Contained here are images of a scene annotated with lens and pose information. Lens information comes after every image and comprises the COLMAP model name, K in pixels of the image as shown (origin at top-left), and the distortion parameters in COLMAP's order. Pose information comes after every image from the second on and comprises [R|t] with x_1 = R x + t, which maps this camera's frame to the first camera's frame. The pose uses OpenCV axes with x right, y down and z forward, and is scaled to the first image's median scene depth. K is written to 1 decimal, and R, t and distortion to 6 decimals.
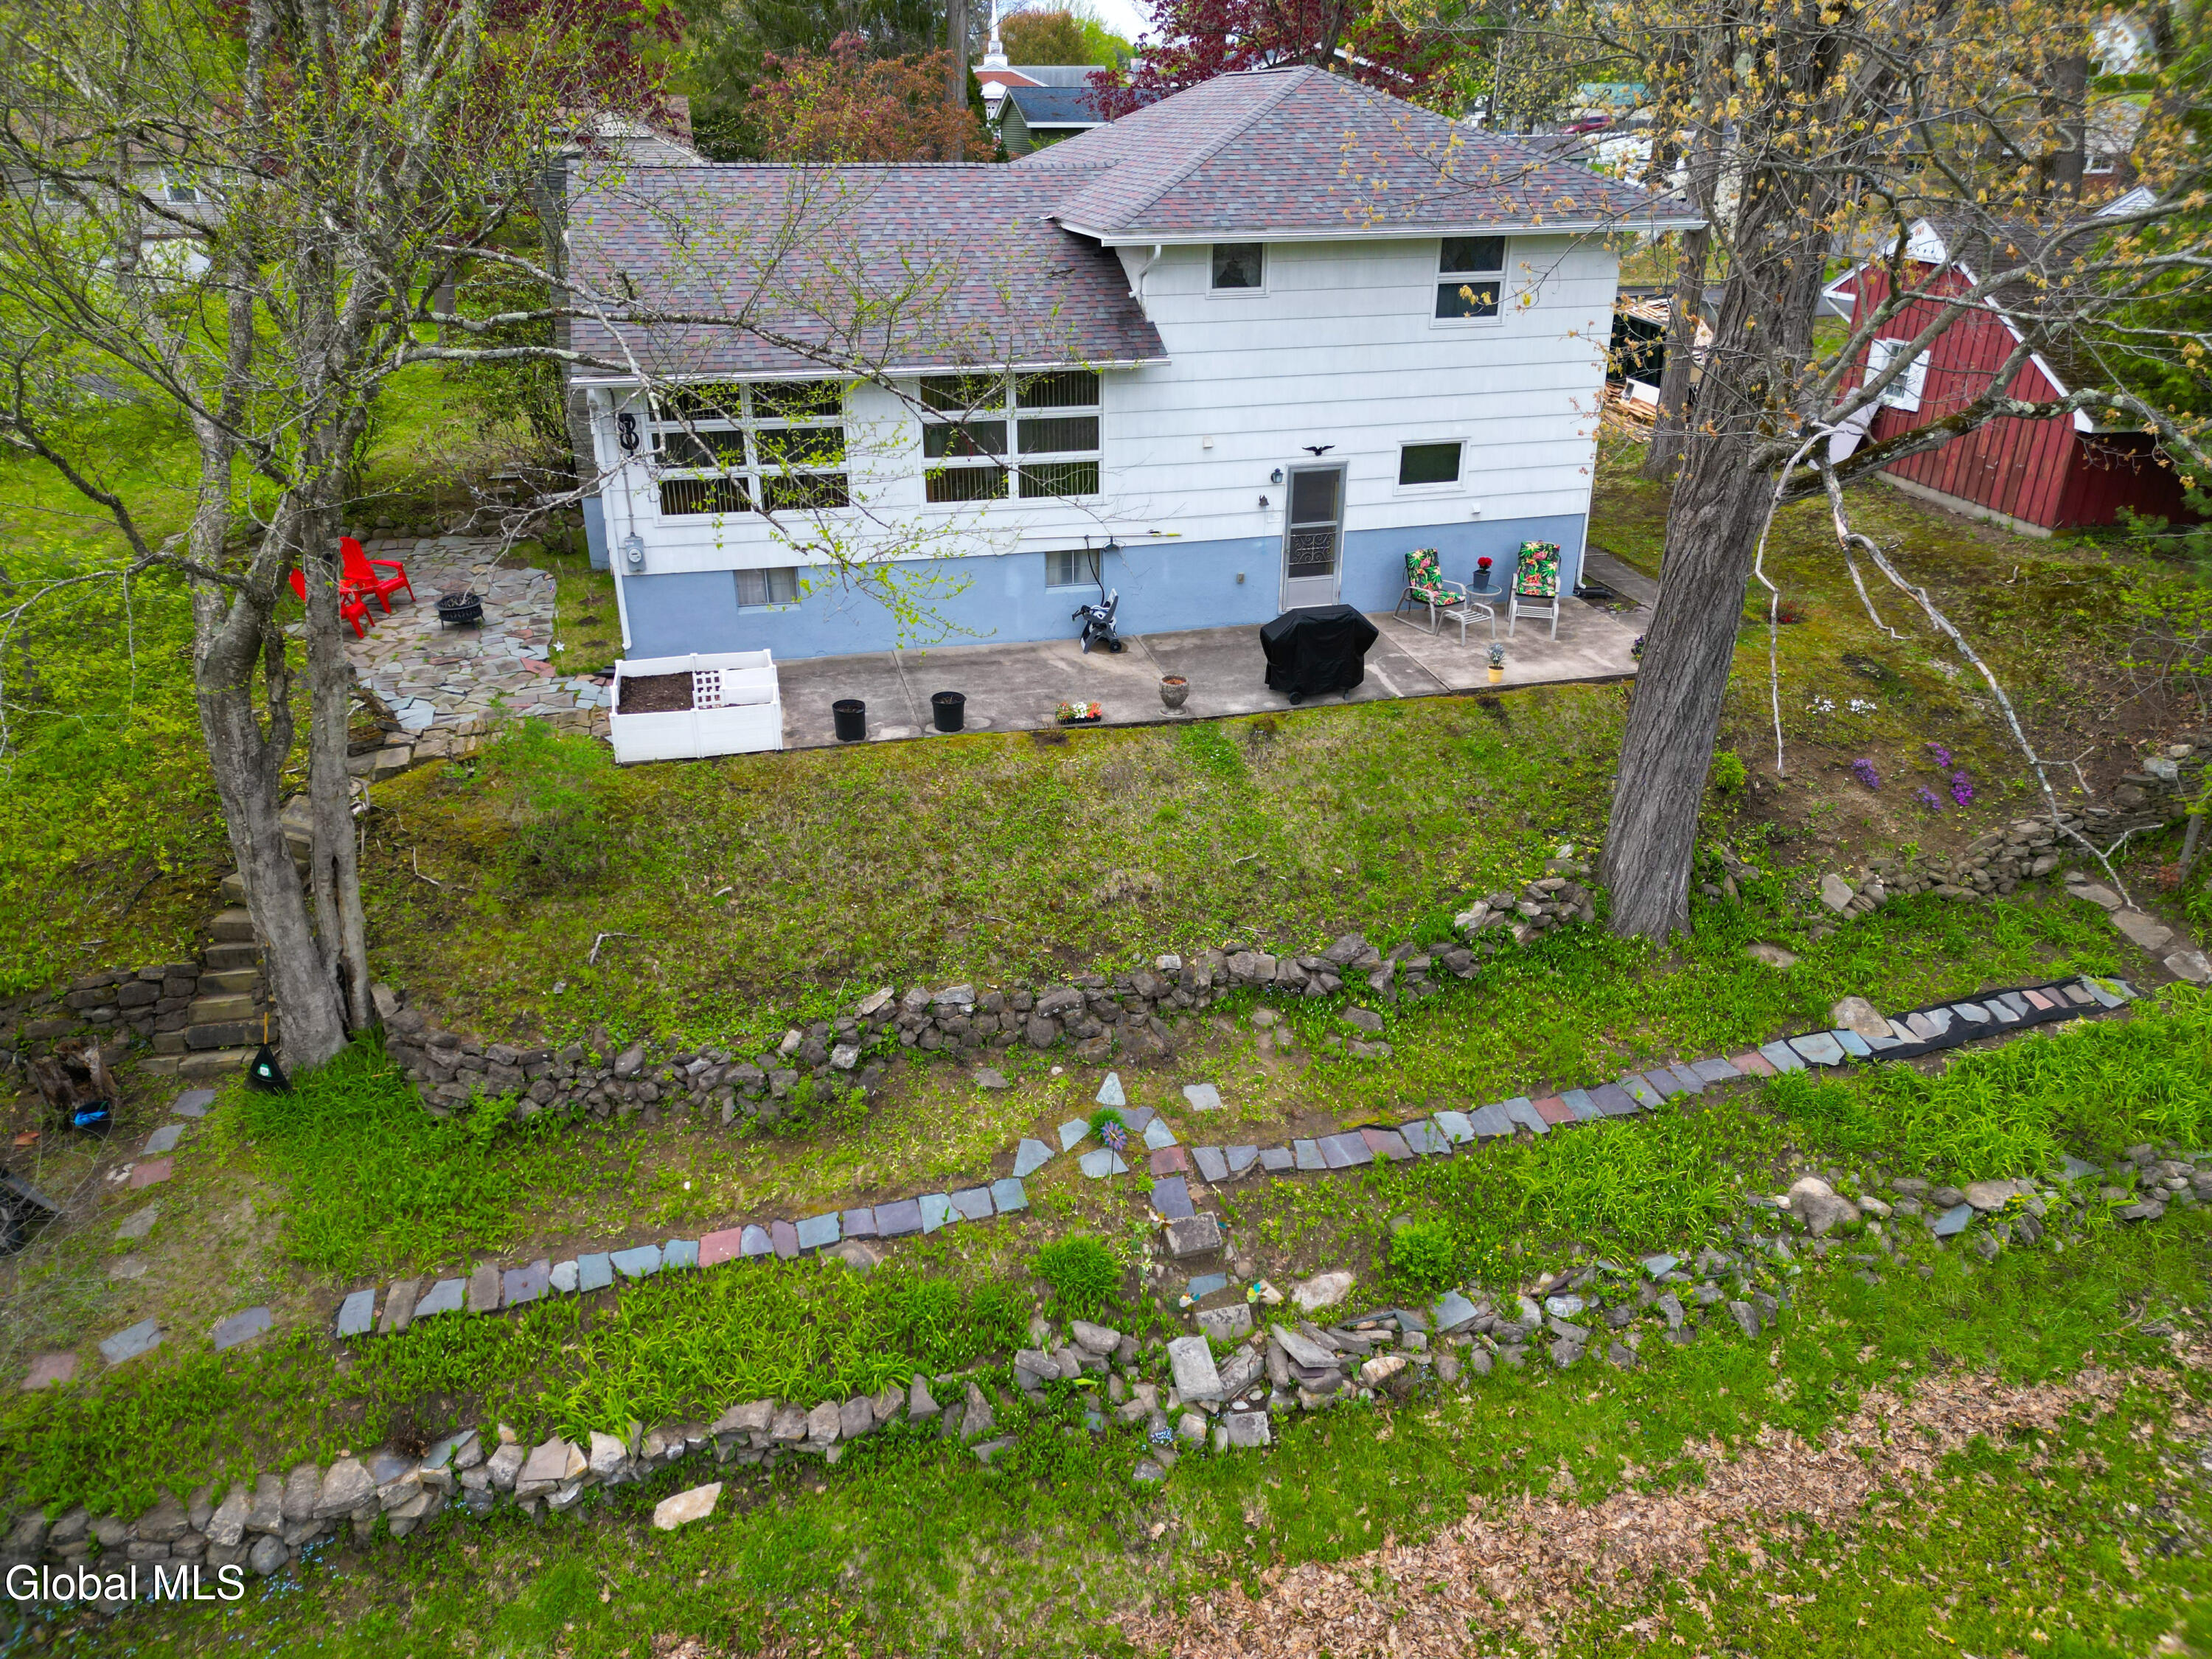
lens RADIAL K [[1530.4, 0, 1101.9], [0, 1530.4, 827.1], [0, 0, 1]] dist [0.084268, -0.085728]
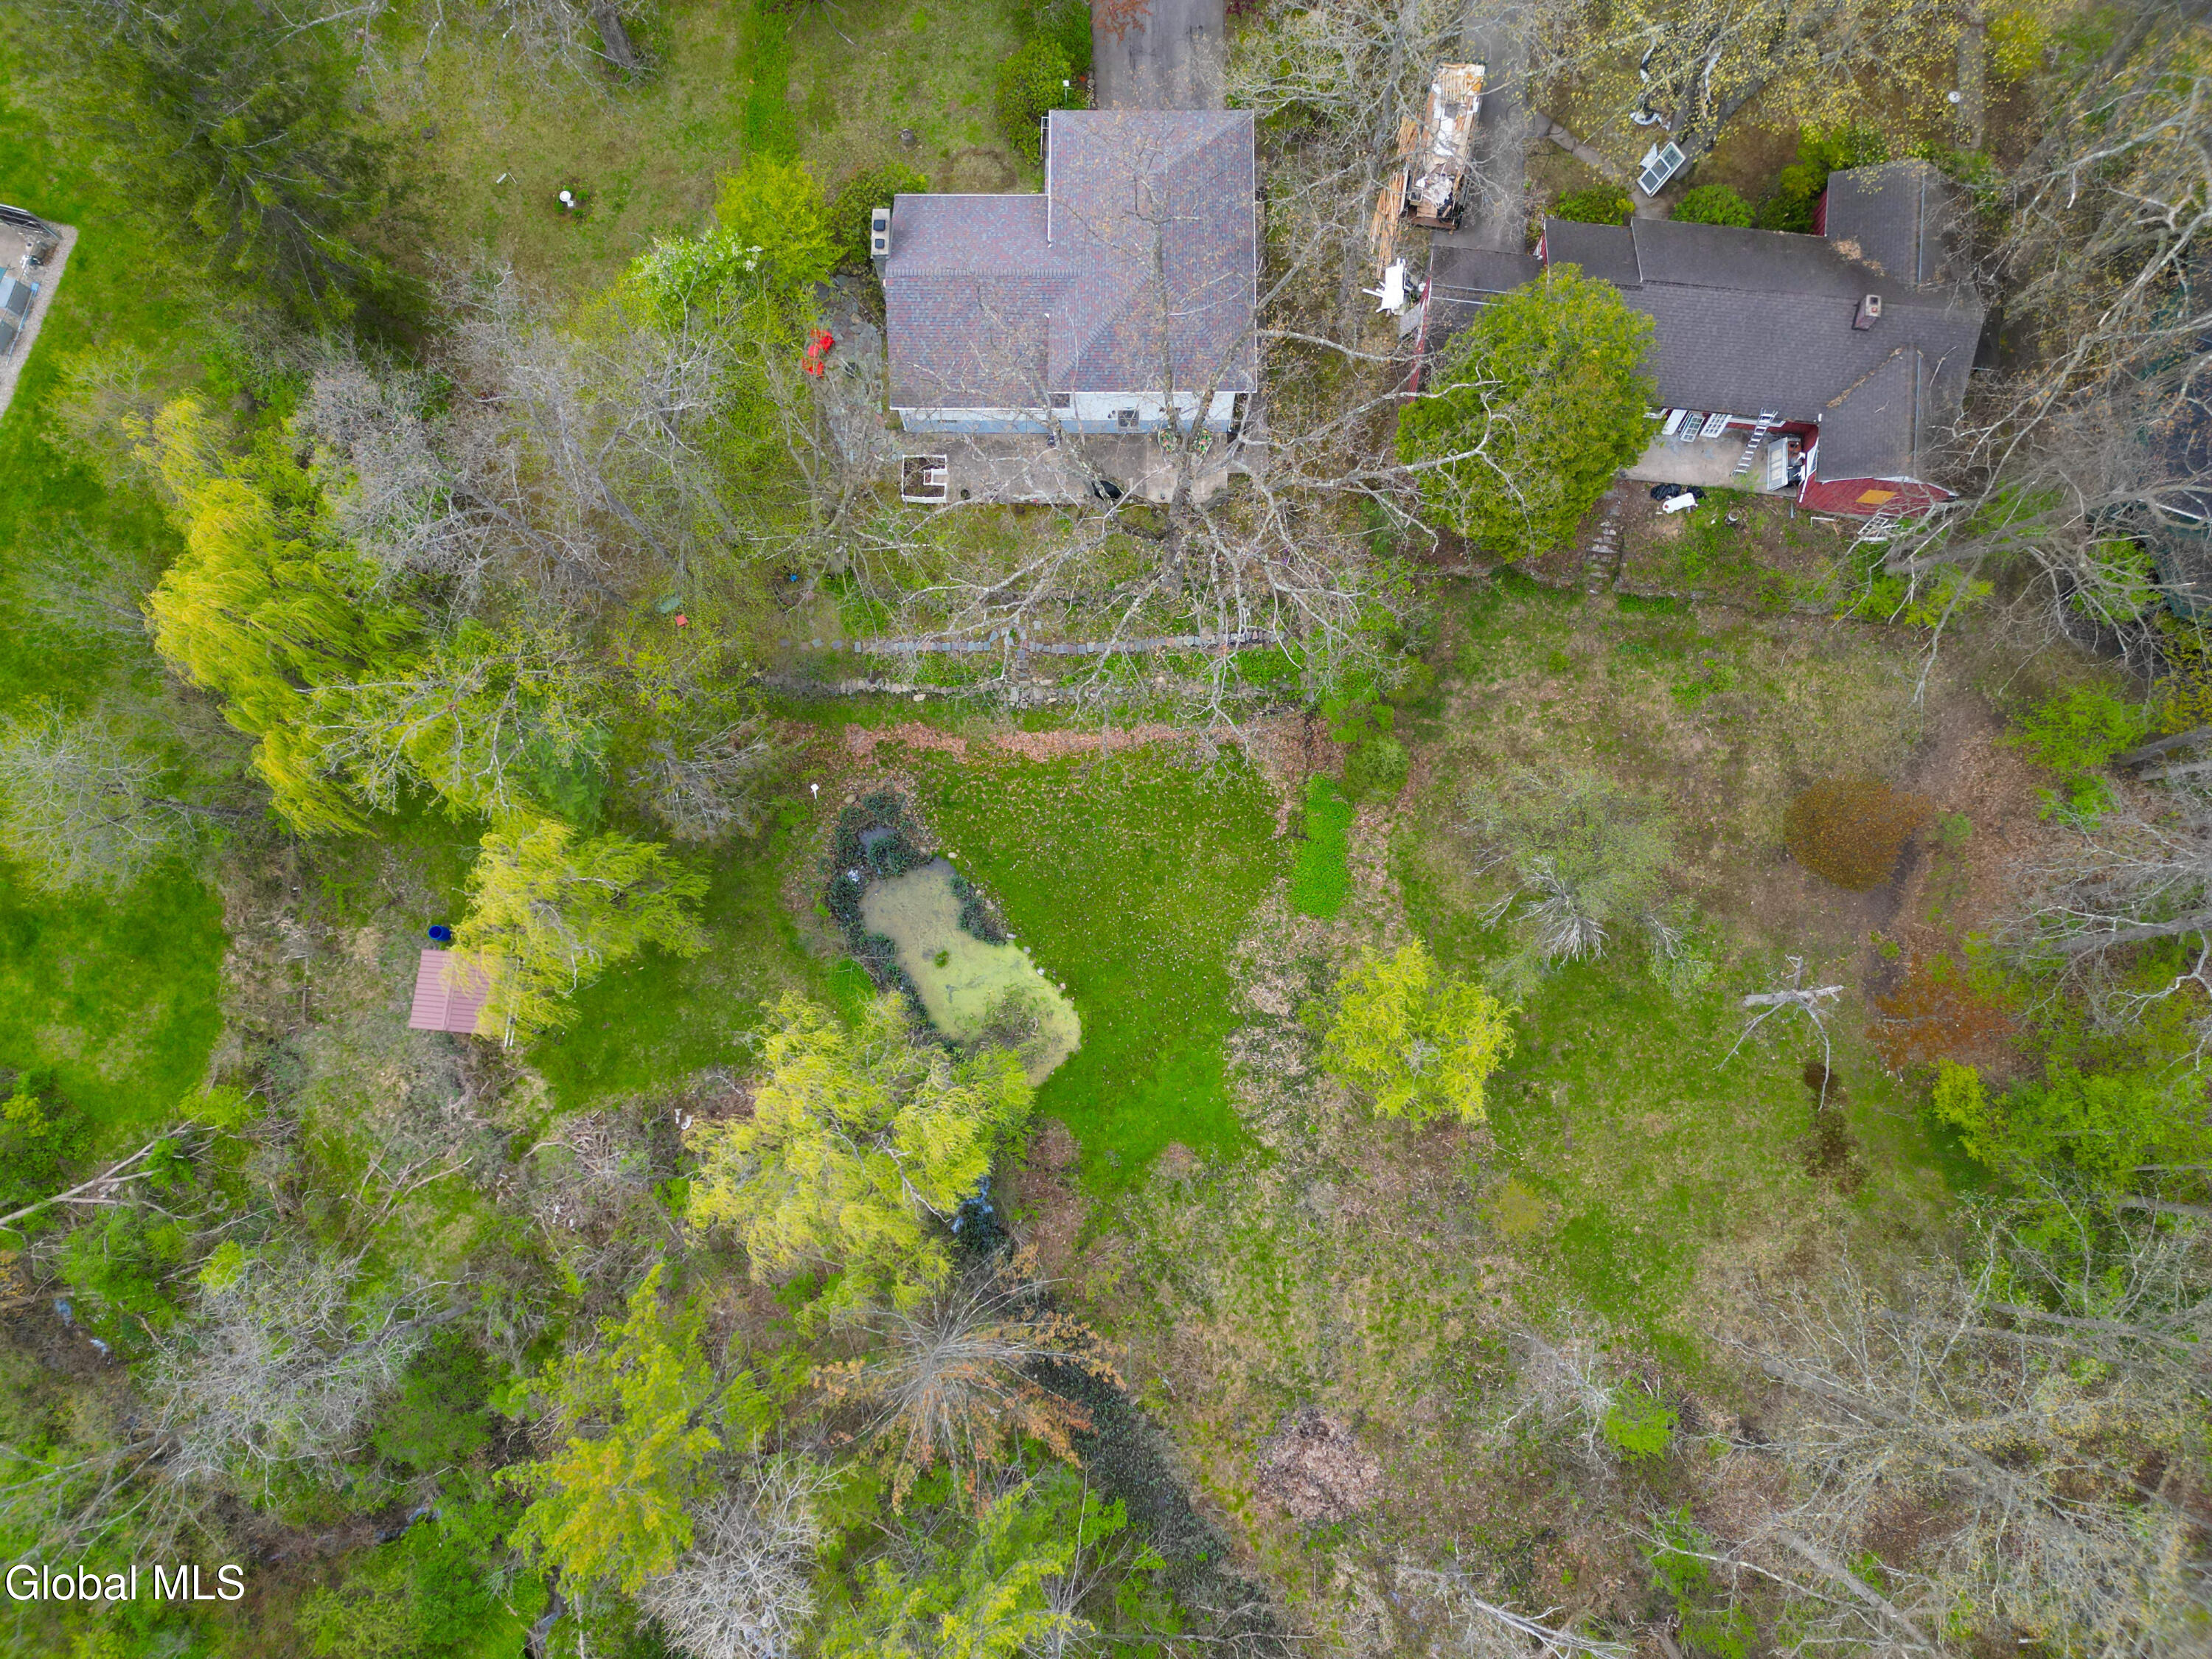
lens RADIAL K [[1530.4, 0, 1101.9], [0, 1530.4, 827.1], [0, 0, 1]] dist [0.084268, -0.085728]
pose [[0.970937, 0.236145, -0.038945, 0.426813], [-0.101311, 0.552945, 0.827035, -2.420882], [0.216834, -0.799054, 0.560799, -1.425745]]
